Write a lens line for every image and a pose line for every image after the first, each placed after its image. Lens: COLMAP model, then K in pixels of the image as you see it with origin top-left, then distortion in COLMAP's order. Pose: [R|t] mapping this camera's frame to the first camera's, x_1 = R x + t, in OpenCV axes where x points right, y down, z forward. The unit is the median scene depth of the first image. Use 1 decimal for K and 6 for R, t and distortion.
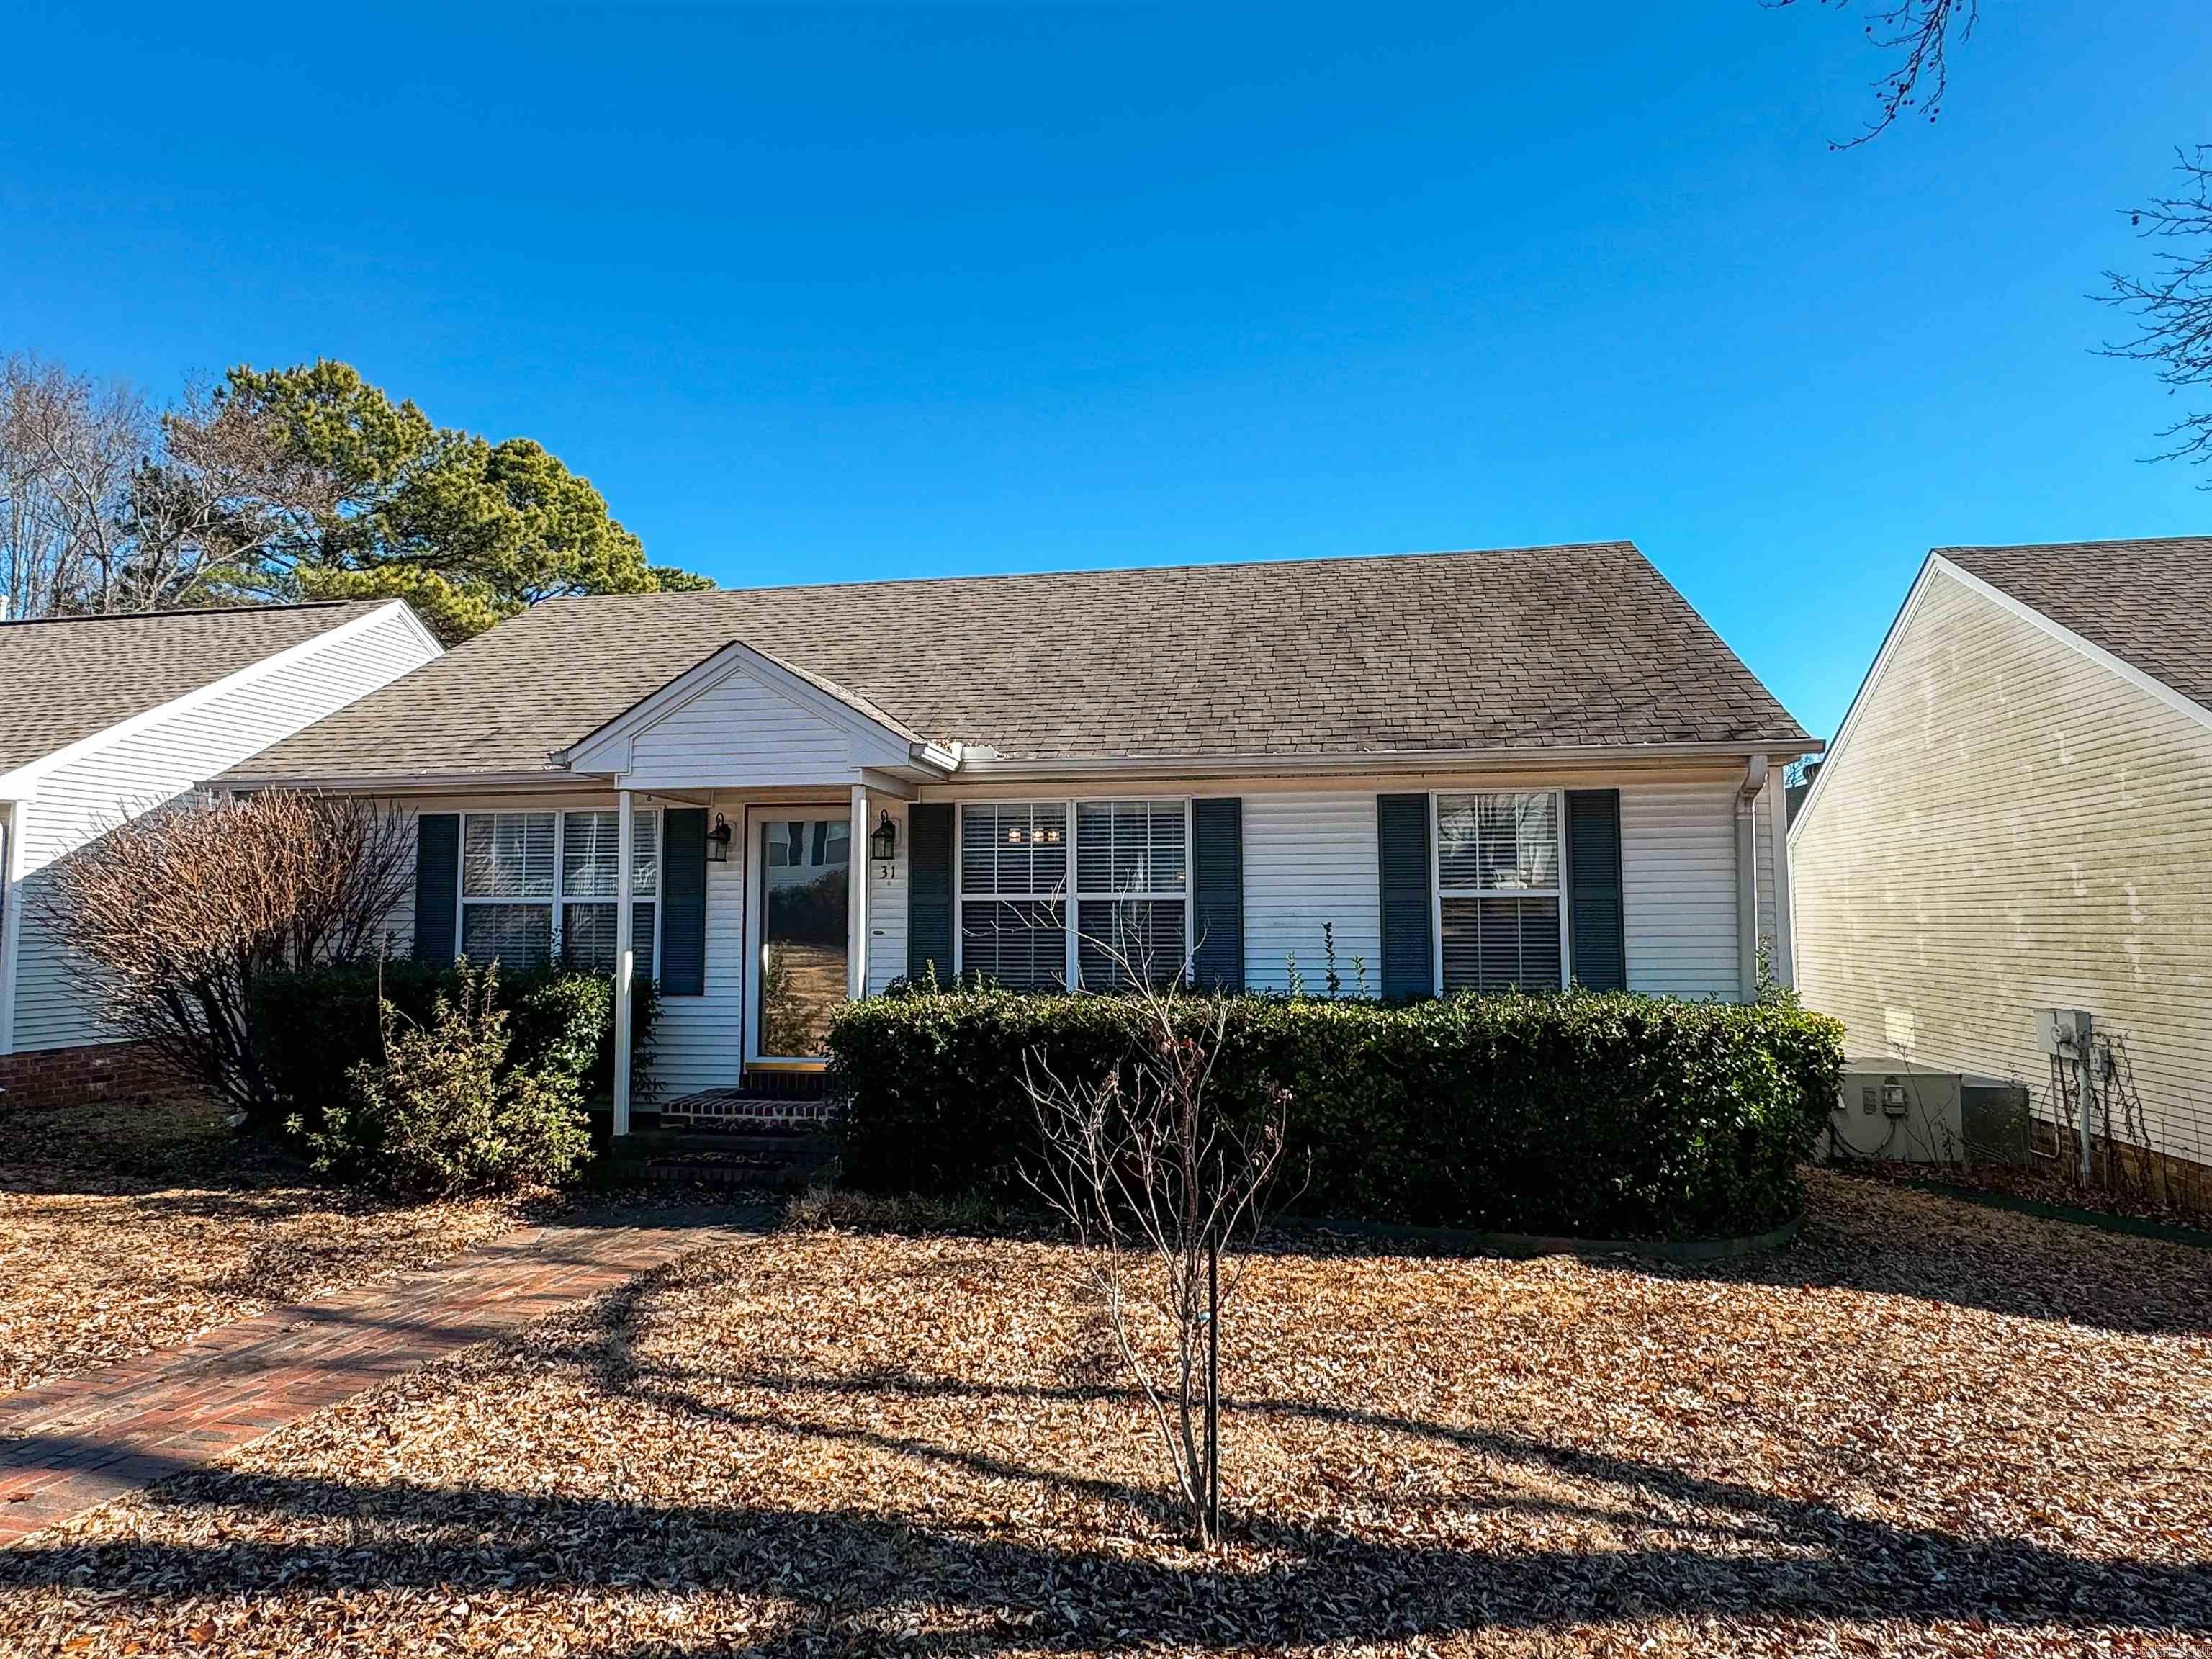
lens RADIAL K [[1278.5, 0, 1104.1], [0, 1278.5, 819.5], [0, 0, 1]] dist [-0.004559, 0.001731]
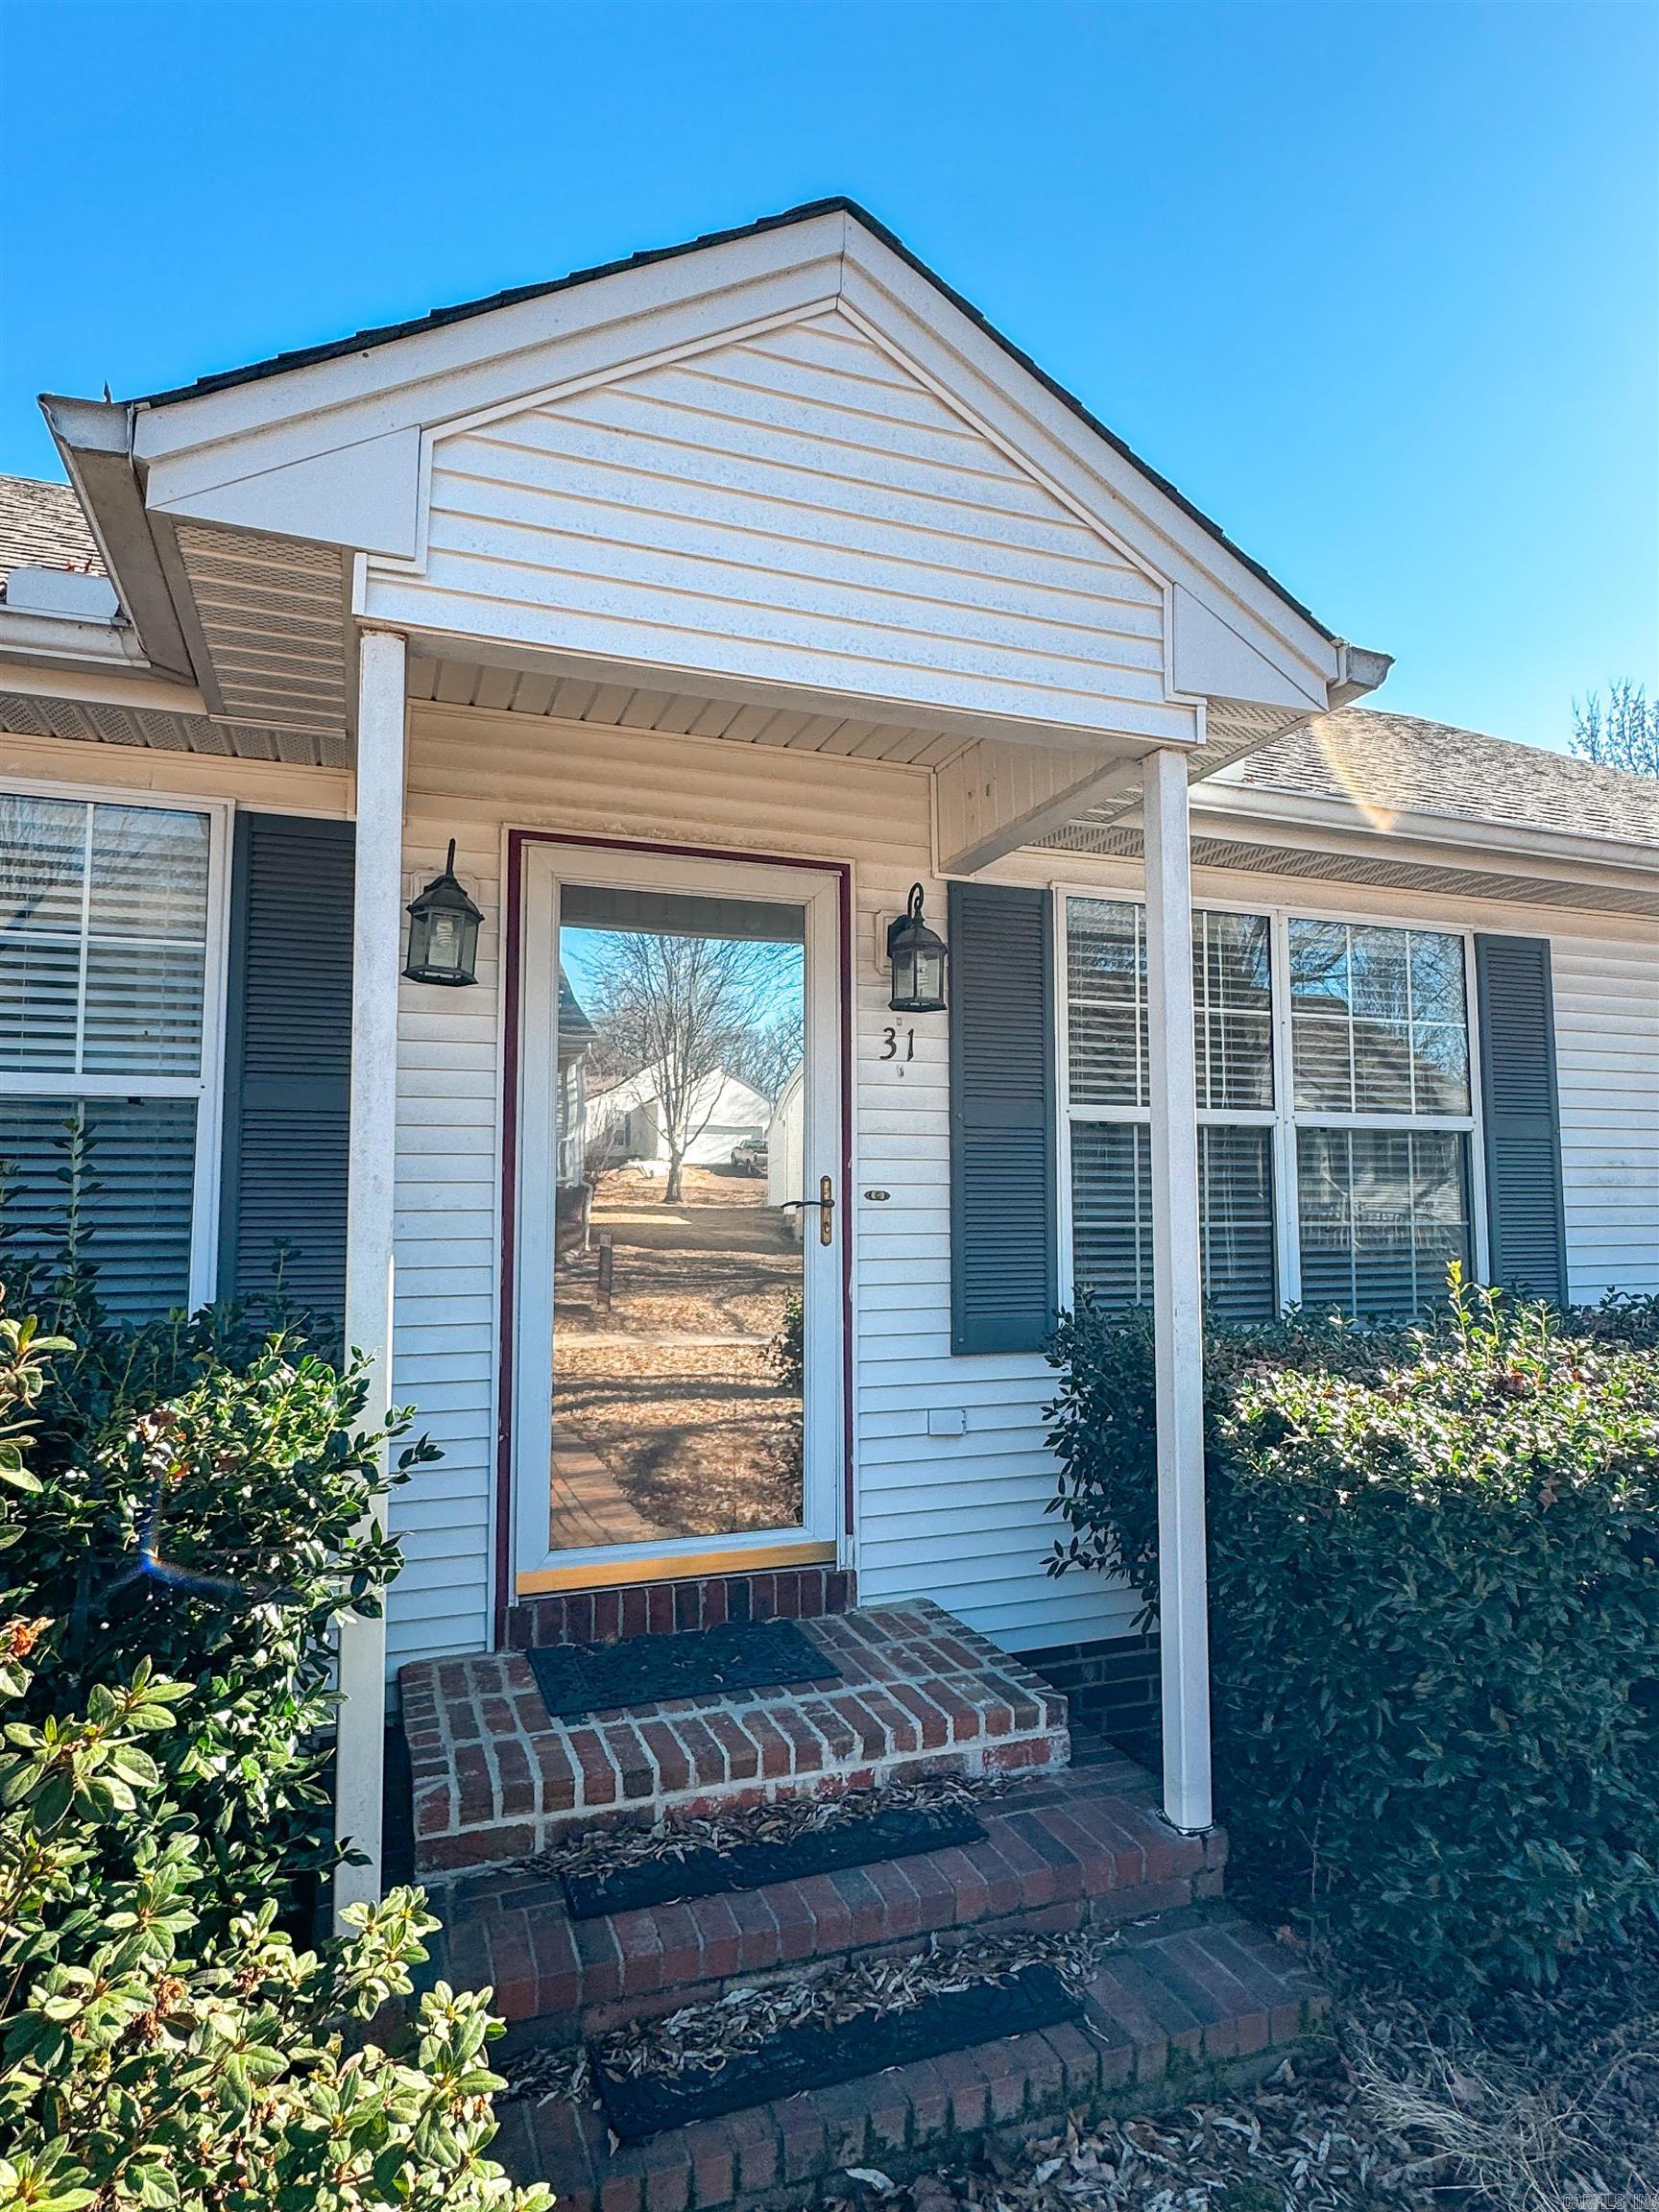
lens RADIAL K [[1278.5, 0, 853.2], [0, 1278.5, 1103.3], [0, 0, 1]] dist [-0.004559, 0.001731]
pose [[0.857597, 0.043647, 0.512467, -0.419724], [-0.041860, 0.999010, -0.015035, 0.072446], [-0.512616, -0.008558, 0.858575, 0.723948]]
